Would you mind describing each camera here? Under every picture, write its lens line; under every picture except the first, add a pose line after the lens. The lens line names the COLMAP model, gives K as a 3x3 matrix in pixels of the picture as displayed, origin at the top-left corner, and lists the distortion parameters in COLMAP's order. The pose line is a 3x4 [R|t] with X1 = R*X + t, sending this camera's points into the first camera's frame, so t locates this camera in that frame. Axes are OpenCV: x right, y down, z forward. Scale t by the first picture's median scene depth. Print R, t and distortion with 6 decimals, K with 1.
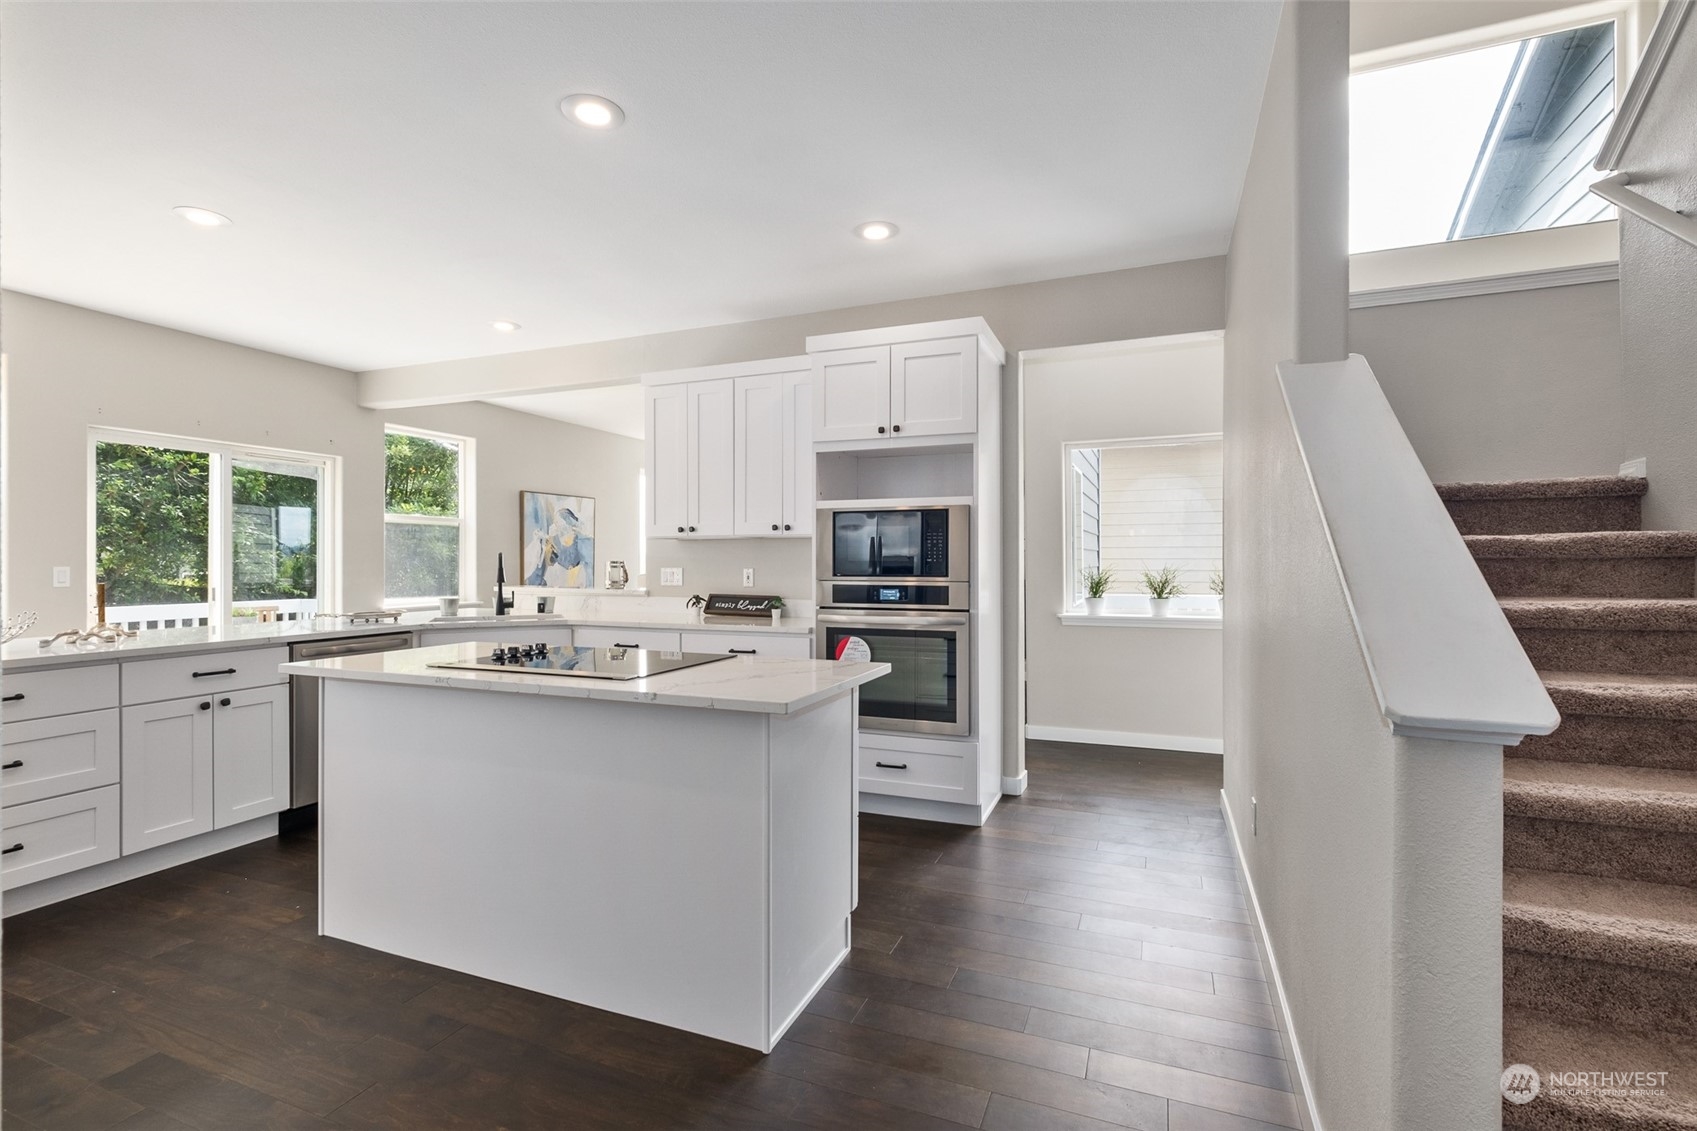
lens RADIAL K [[754.1, 0, 840.9], [0, 754.1, 566.8], [0, 0, 1]] dist [0.001042, 0.000139]
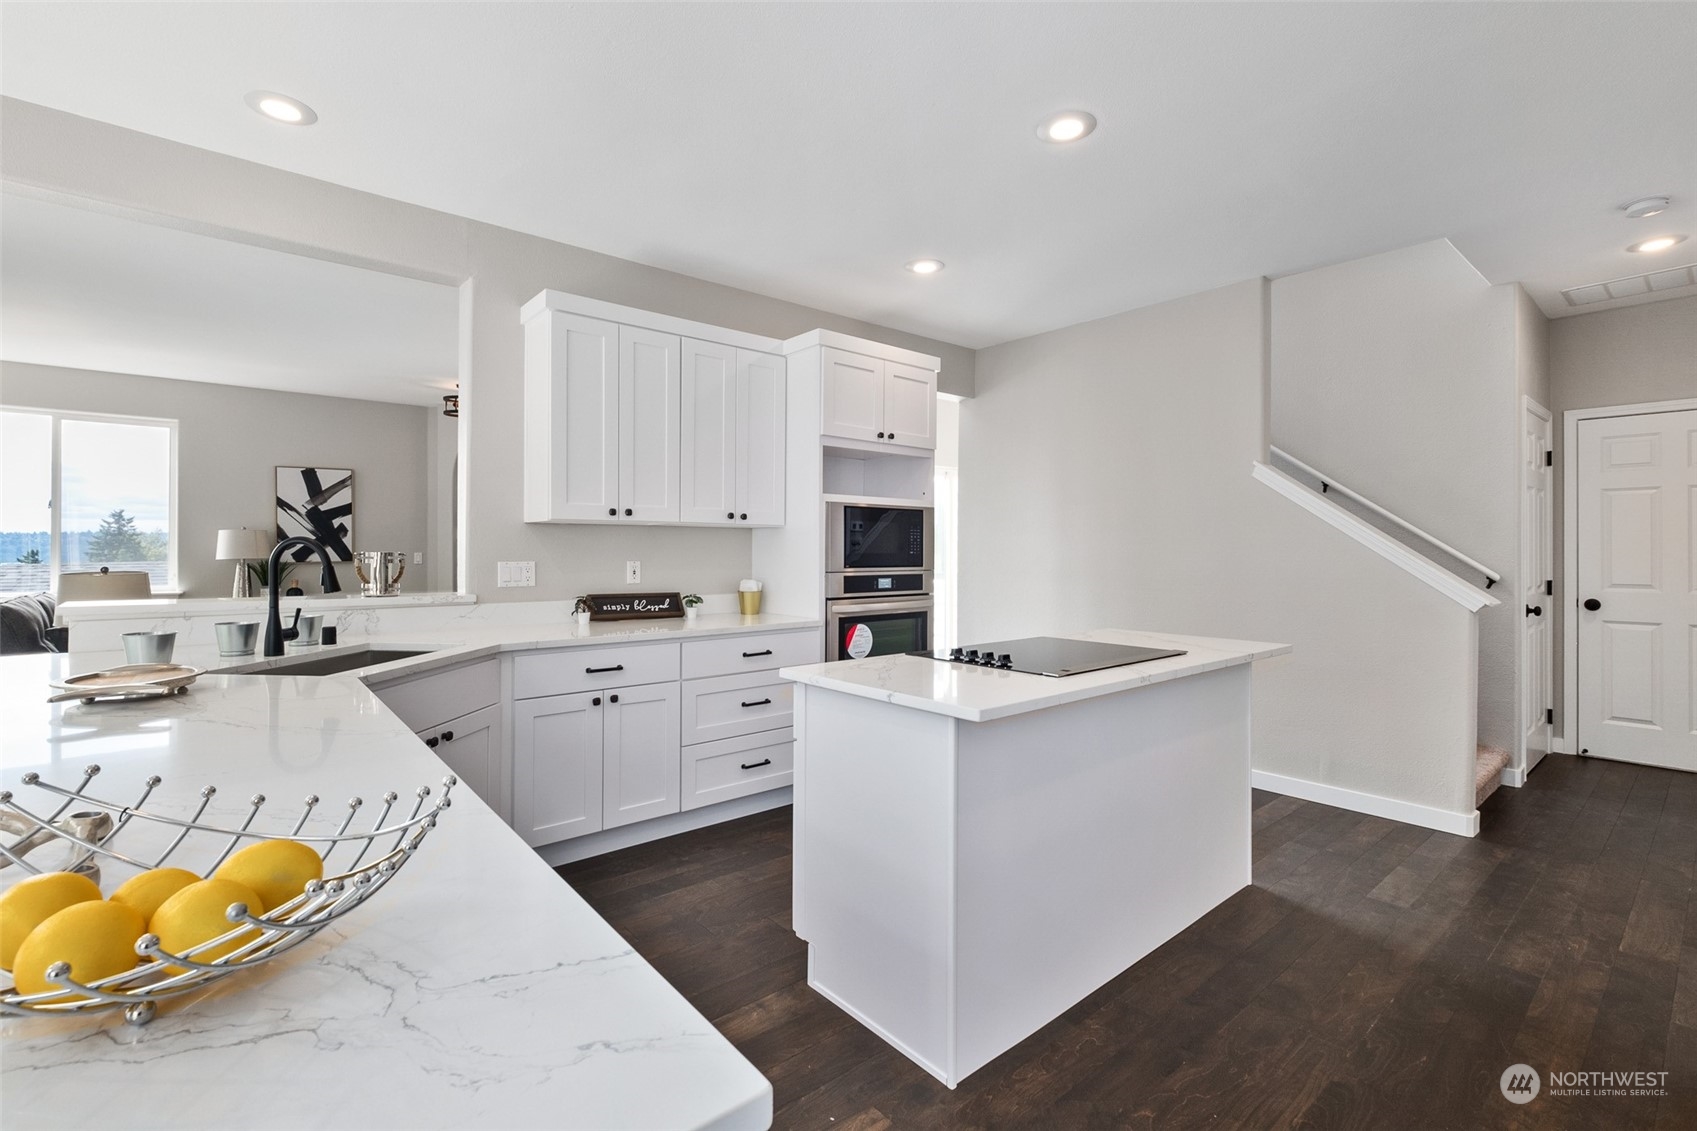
lens RADIAL K [[754.1, 0, 837.7], [0, 754.1, 556.4], [0, 0, 1]] dist [0.001042, 0.000139]
pose [[0.465027, -0.004895, 0.885283, -0.927739], [0.000925, 0.999987, 0.005043, -0.008636], [-0.885296, -0.001526, 0.465025, 0.524662]]
